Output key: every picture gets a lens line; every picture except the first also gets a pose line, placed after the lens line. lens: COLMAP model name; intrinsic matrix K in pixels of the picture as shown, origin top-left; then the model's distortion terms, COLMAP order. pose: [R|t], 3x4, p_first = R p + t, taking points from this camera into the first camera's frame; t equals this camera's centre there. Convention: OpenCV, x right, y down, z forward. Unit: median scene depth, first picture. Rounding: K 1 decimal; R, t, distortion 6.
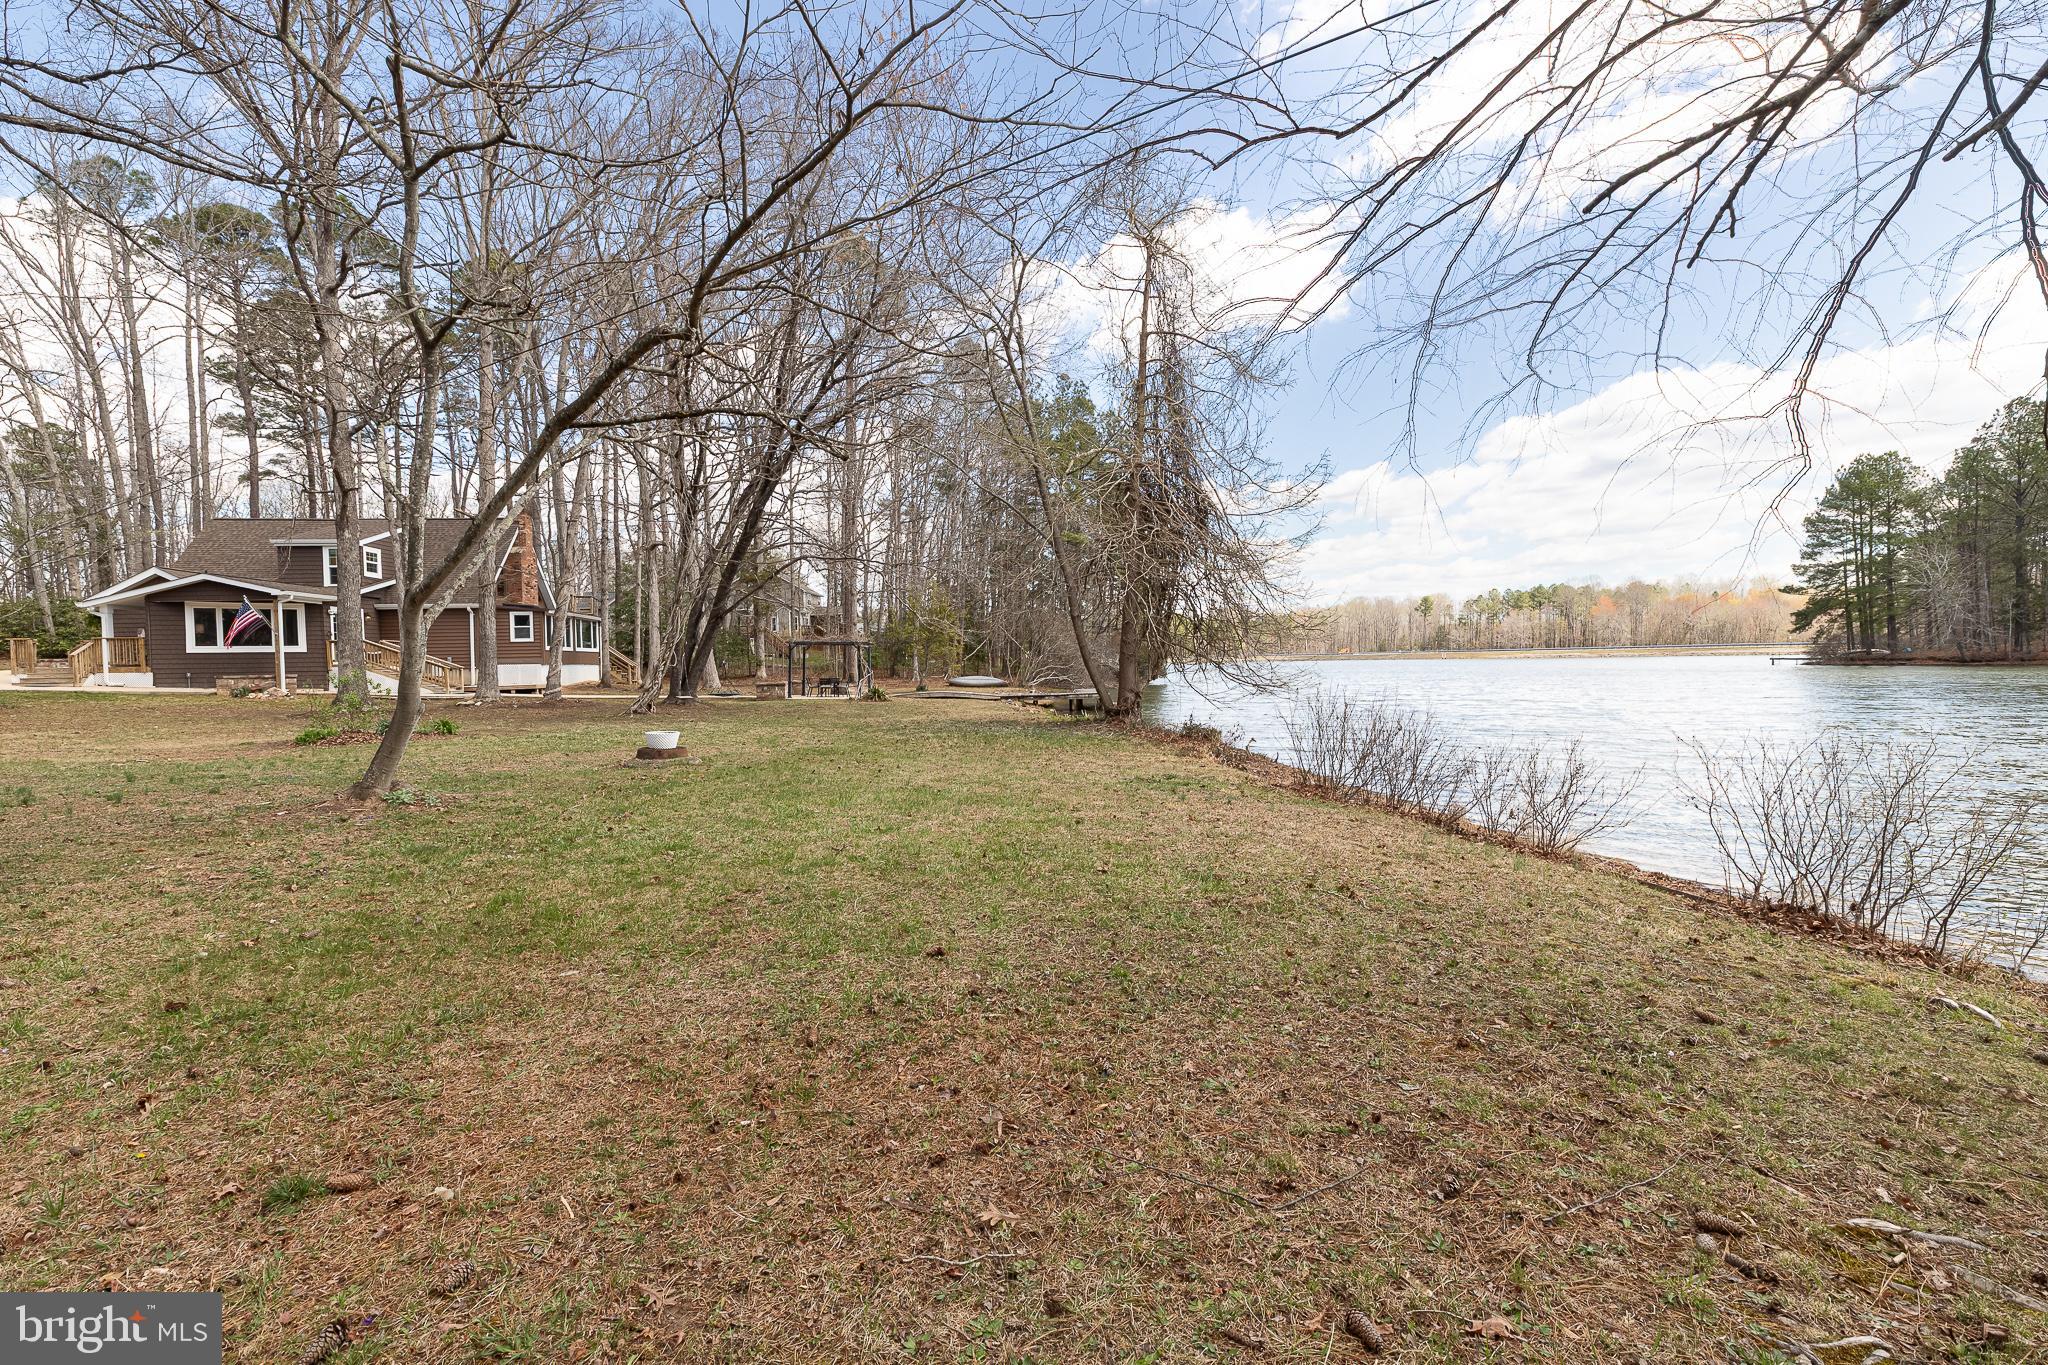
lens RADIAL K [[910.4, 0, 1009.4], [0, 910.4, 687.4], [0, 0, 1]] dist [-0.001917, 0.000665]
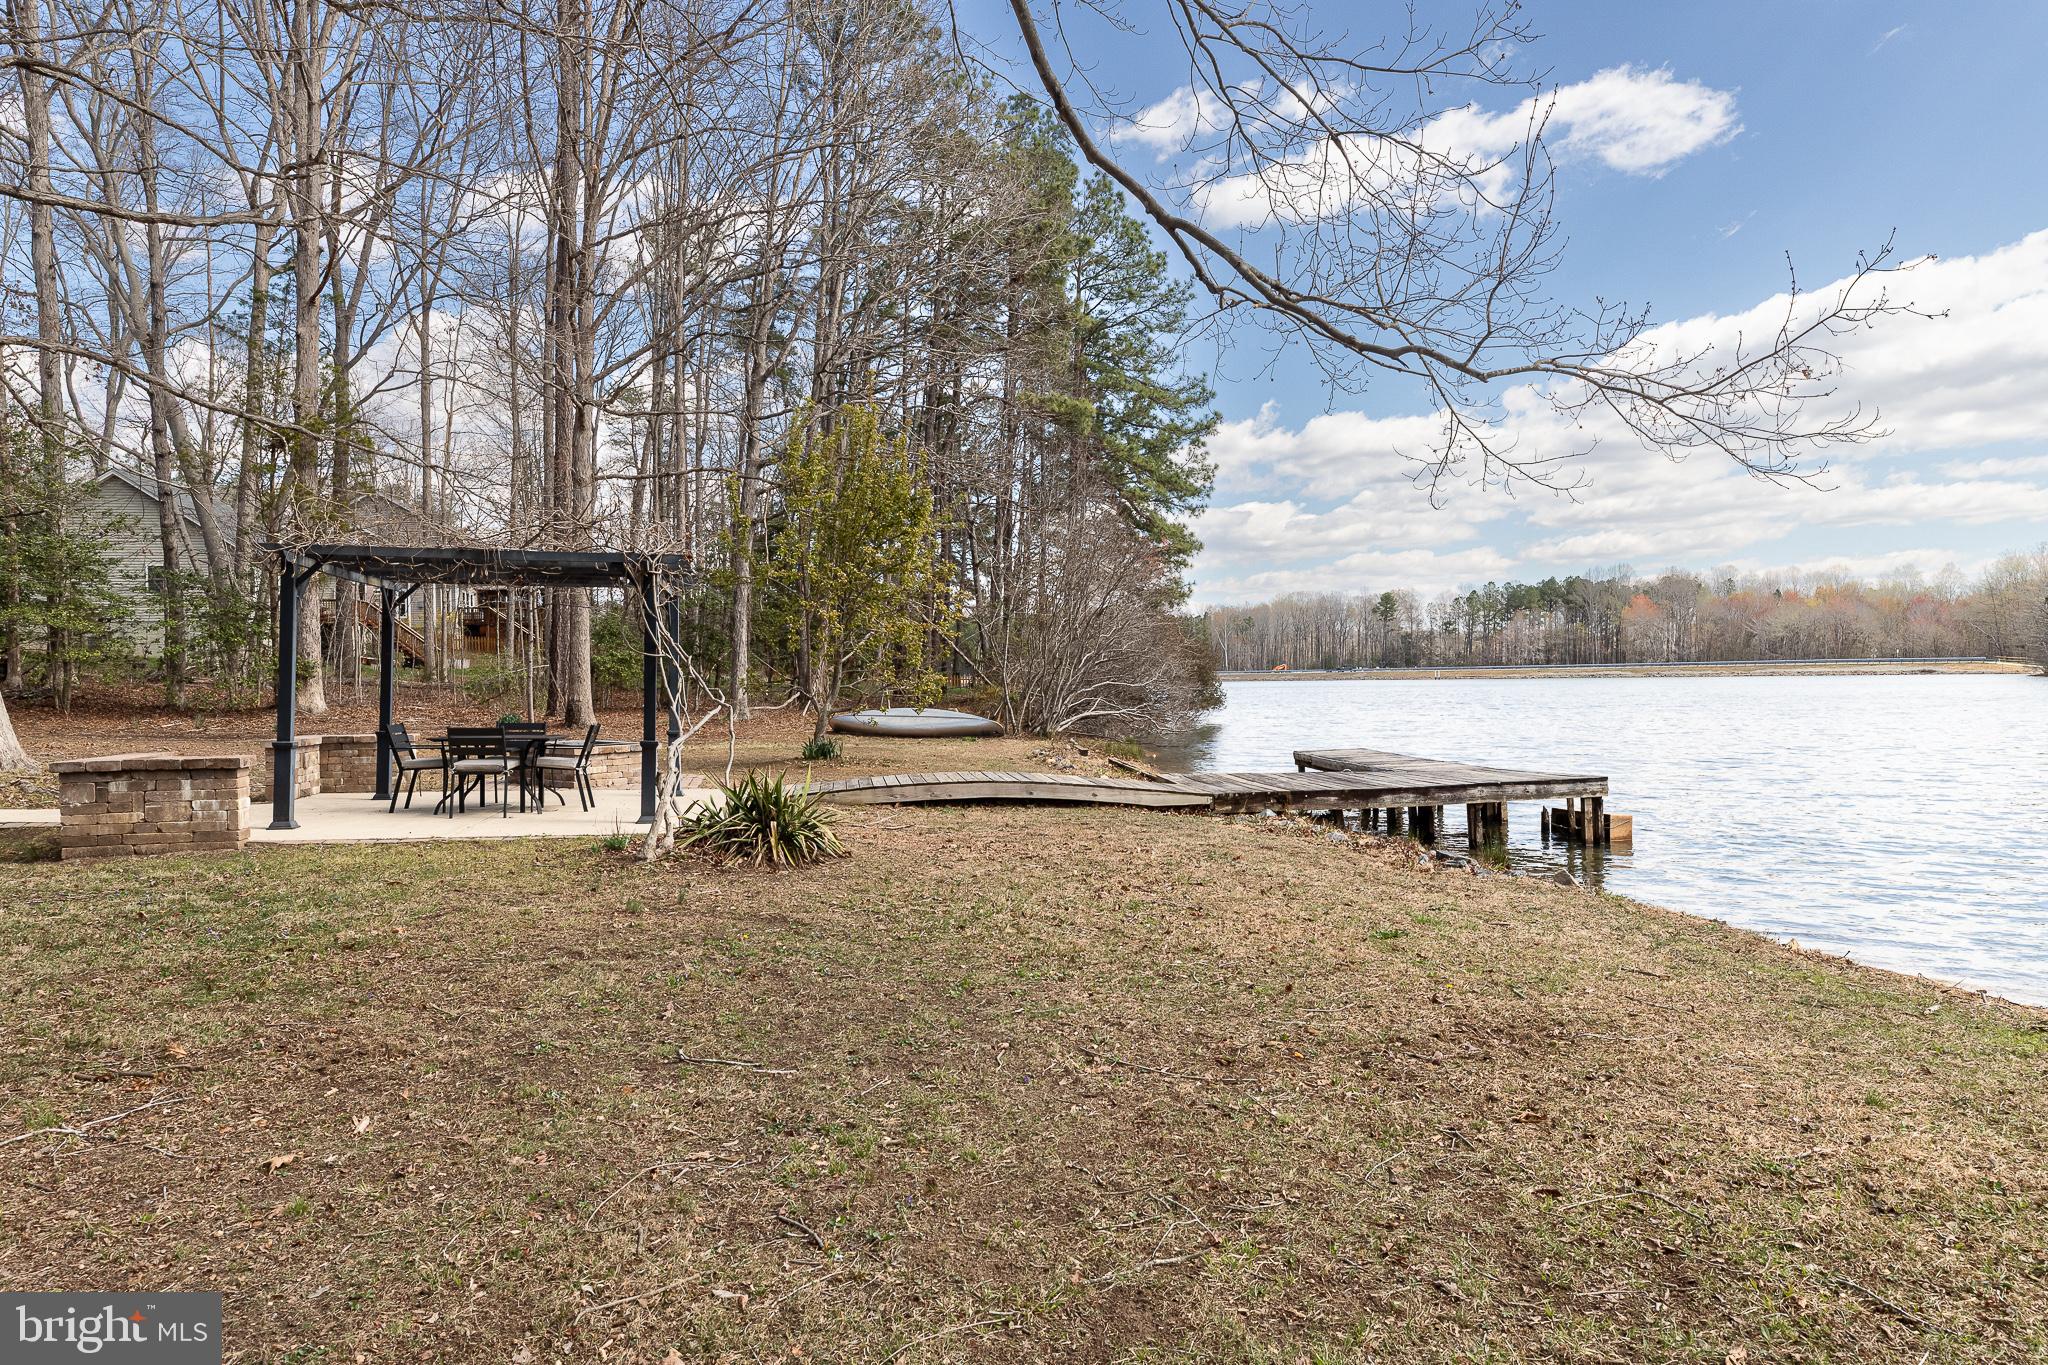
lens RADIAL K [[1304.3, 0, 1027.9], [0, 1304.3, 680.8], [0, 0, 1]] dist [-0.001560, 0.002536]
pose [[0.985140, 0.003454, 0.171721, -0.117198], [0.001466, 0.999592, -0.028518, -0.010979], [-0.171749, 0.028346, 0.984733, 0.622298]]
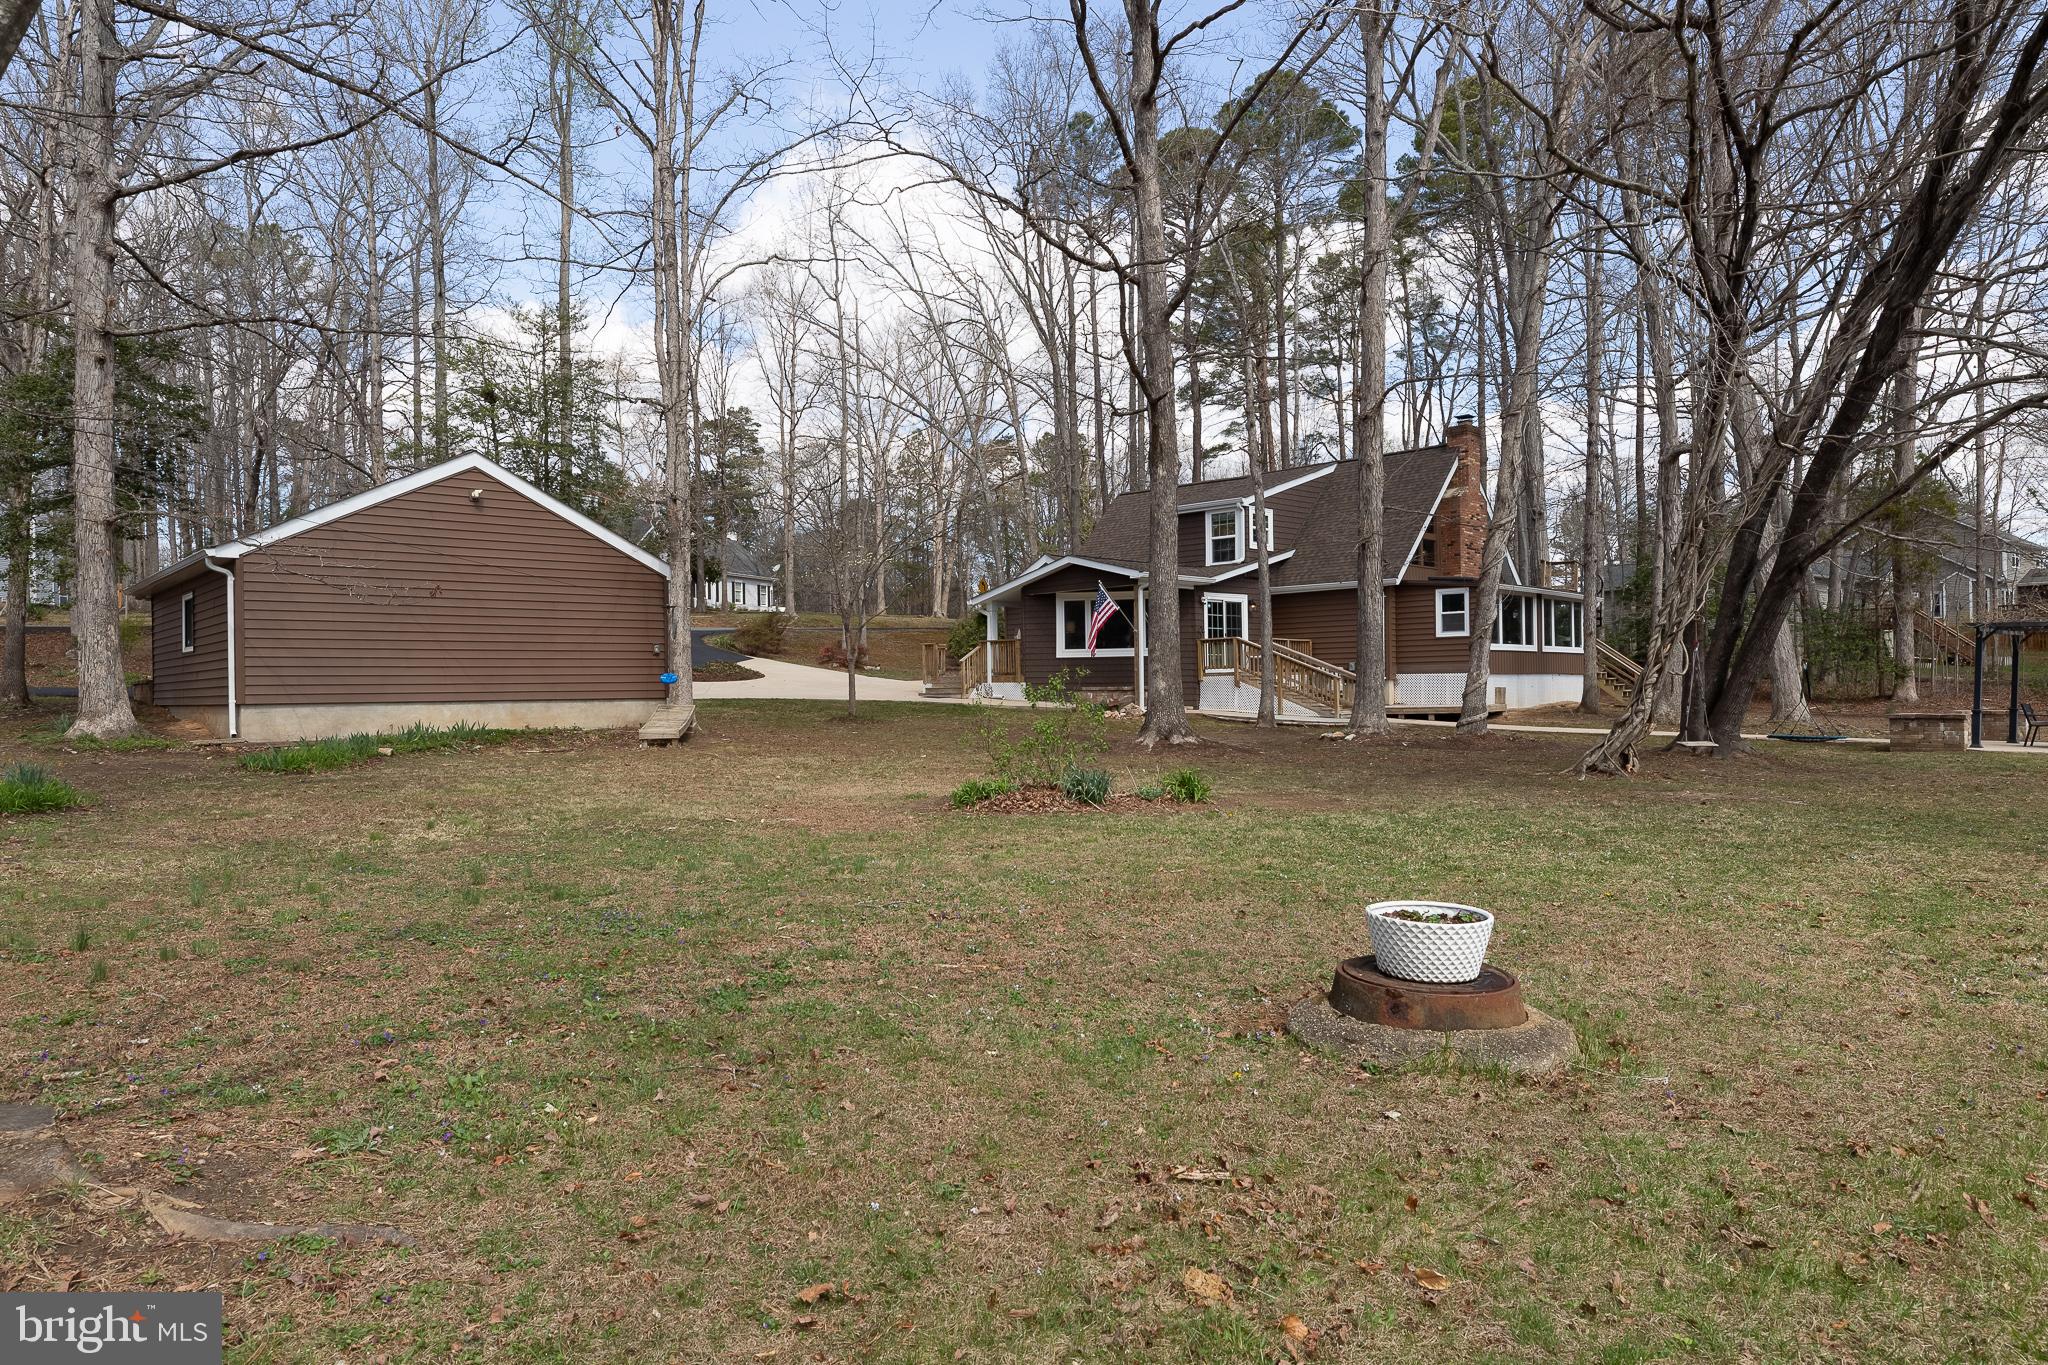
lens RADIAL K [[1304.3, 0, 1012.3], [0, 1304.3, 684.0], [0, 0, 1]] dist [-0.001560, 0.002536]
pose [[0.645743, 0.006577, -0.763526, -0.053338], [-0.021789, 0.999714, -0.009816, -0.002848], [0.763244, 0.022975, 0.645702, 0.205273]]
